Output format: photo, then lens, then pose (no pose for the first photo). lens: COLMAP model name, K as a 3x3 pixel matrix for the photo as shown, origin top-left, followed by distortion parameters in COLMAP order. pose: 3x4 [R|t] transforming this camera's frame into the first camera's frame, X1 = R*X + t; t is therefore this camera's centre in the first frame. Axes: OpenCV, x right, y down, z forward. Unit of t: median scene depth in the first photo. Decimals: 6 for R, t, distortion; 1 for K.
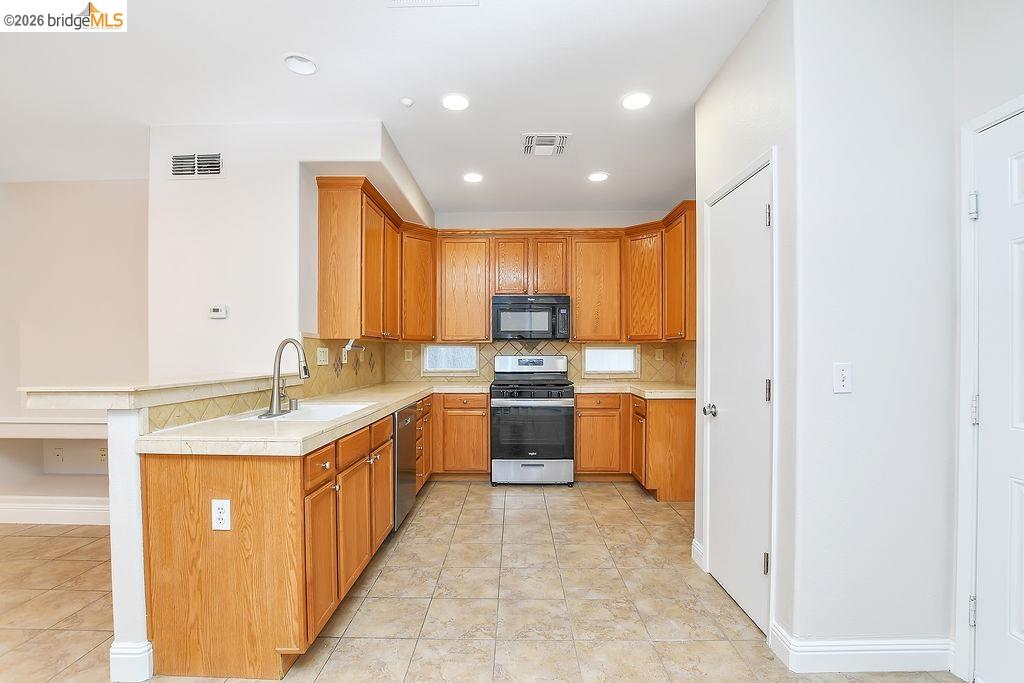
lens RADIAL K [[463.3, 0, 508.4], [0, 463.3, 352.8], [0, 0, 1]] dist [-0.031724, 0.004163]
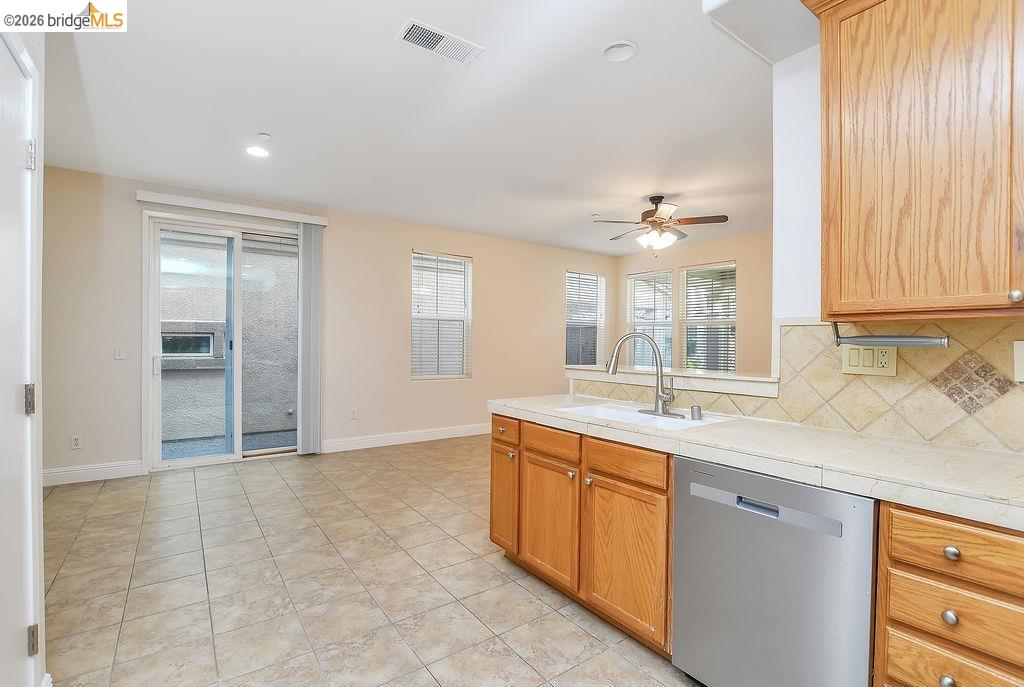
lens RADIAL K [[470.6, 0, 507.0], [0, 470.6, 345.6], [0, 0, 1]] dist [-0.023899, 0.002261]
pose [[-0.806993, -0.000276, -0.590560, 0.193229], [-0.005818, 0.999955, 0.007483, -0.006215], [0.590532, 0.009475, -0.806959, 1.001484]]
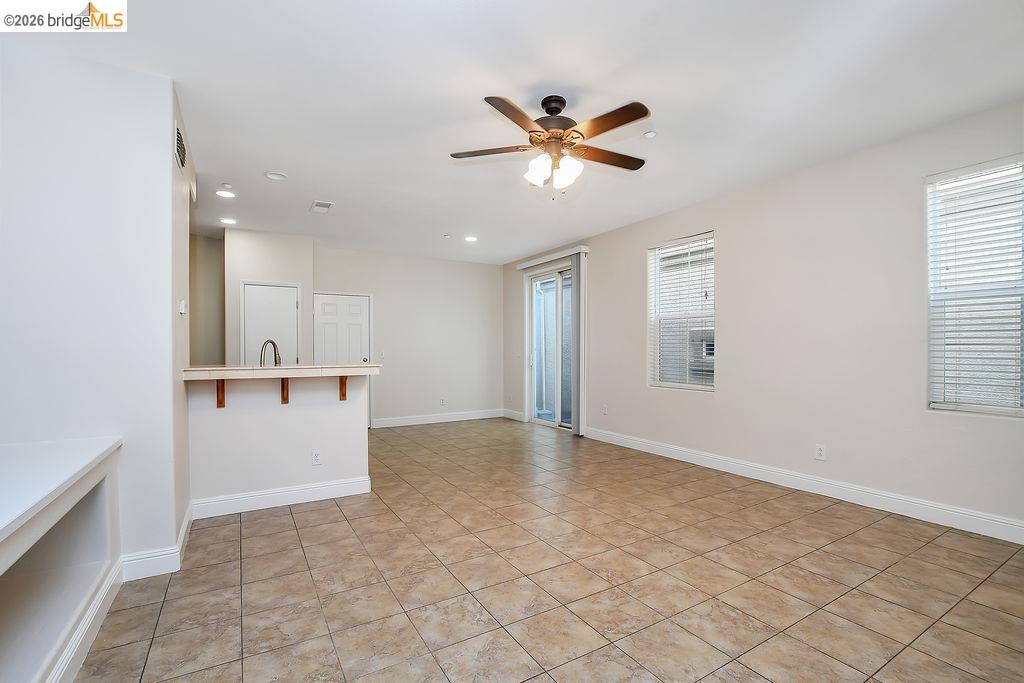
lens RADIAL K [[463.3, 0, 508.2], [0, 463.3, 349.4], [0, 0, 1]] dist [-0.031724, 0.004163]
pose [[-0.520026, 0.002297, 0.854148, -1.397957], [0.007178, 0.999973, 0.001681, 0.002863], [-0.854120, 0.007005, -0.520028, 0.691664]]
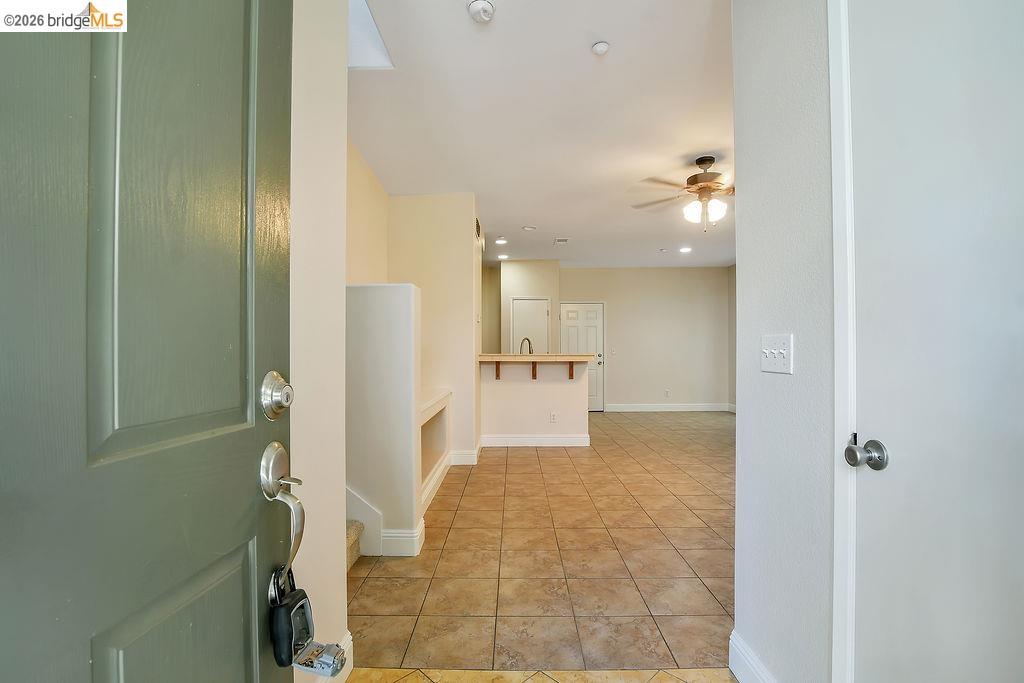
lens RADIAL K [[463.3, 0, 509.3], [0, 463.3, 351.7], [0, 0, 1]] dist [-0.031724, 0.004163]
pose [[-0.008504, 0.001217, 0.999963, -1.791168], [0.000574, 0.999999, -0.001212, 0.027873], [-0.999964, 0.000564, -0.008505, 0.683358]]
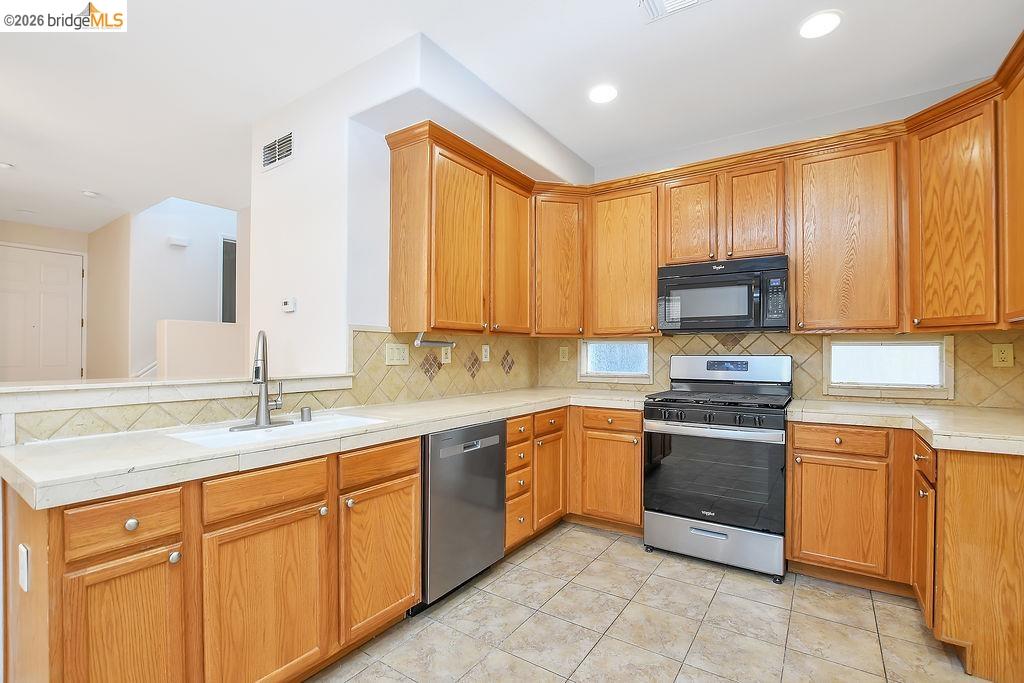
lens RADIAL K [[463.3, 0, 509.3], [0, 463.3, 348.1], [0, 0, 1]] dist [-0.031724, 0.004163]
pose [[0.834087, -0.001610, -0.551631, 0.182074], [-0.003271, 0.999964, -0.007863, 0.002072], [0.551623, 0.008363, 0.834051, 0.361258]]
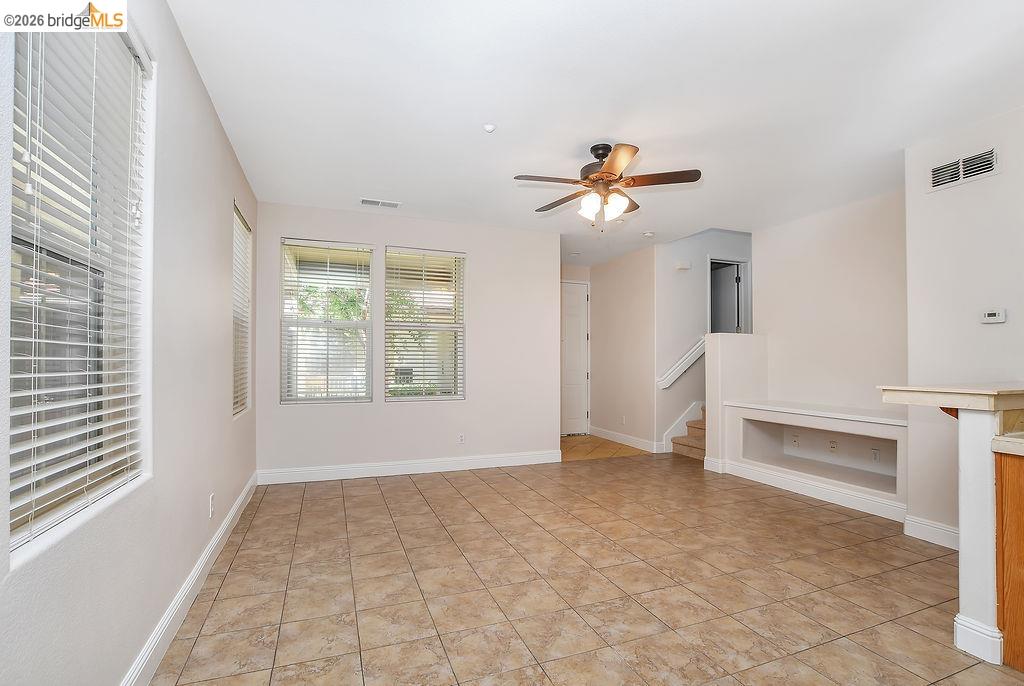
lens RADIAL K [[470.6, 0, 509.3], [0, 470.6, 352.9], [0, 0, 1]] dist [-0.023899, 0.002261]
pose [[0.374137, -0.007201, -0.927346, -0.098502], [-0.005256, 0.999937, -0.009885, 0.000596], [0.927359, 0.008572, 0.374075, -0.213856]]
